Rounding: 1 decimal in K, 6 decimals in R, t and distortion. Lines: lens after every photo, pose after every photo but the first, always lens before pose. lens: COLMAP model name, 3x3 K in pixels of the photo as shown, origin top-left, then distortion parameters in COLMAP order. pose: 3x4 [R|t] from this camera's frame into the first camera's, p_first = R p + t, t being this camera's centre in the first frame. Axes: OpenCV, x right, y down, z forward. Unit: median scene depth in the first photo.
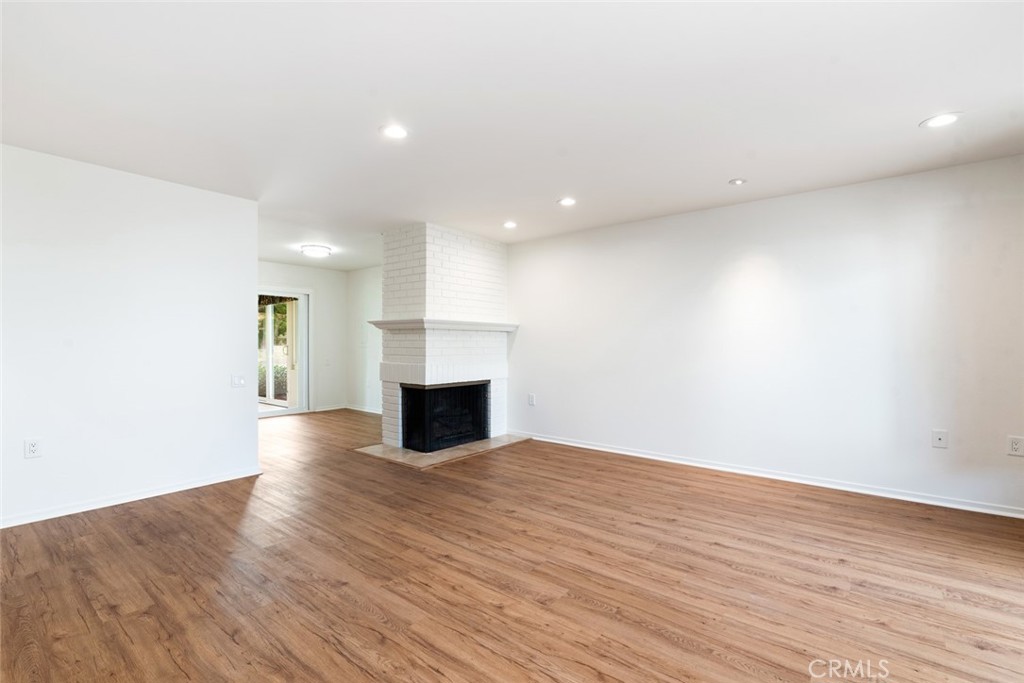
lens RADIAL K [[457.2, 0, 512.0], [0, 457.2, 341.5], [0, 0, 1]] dist [-0.000469, -0.000001]
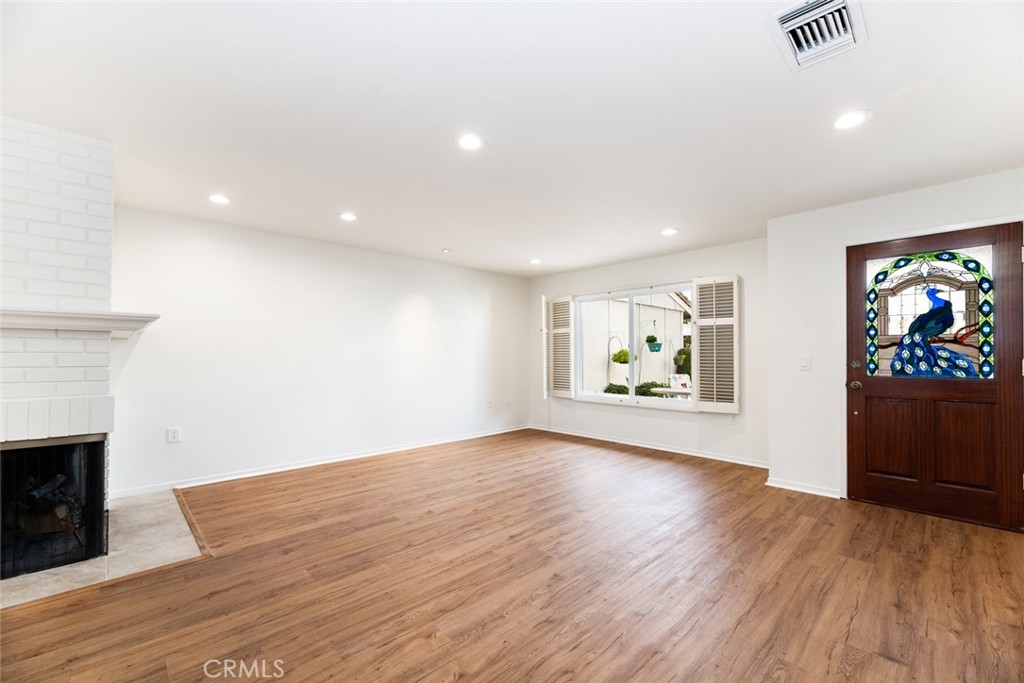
lens RADIAL K [[416.2, 0, 512.5], [0, 416.2, 354.4], [0, 0, 1]] dist [0.000112, 0.000002]
pose [[0.131715, 0.004414, 0.991278, -0.913442], [-0.002740, 0.999988, -0.004089, 0.000545], [-0.991284, -0.002177, 0.131726, 0.644359]]
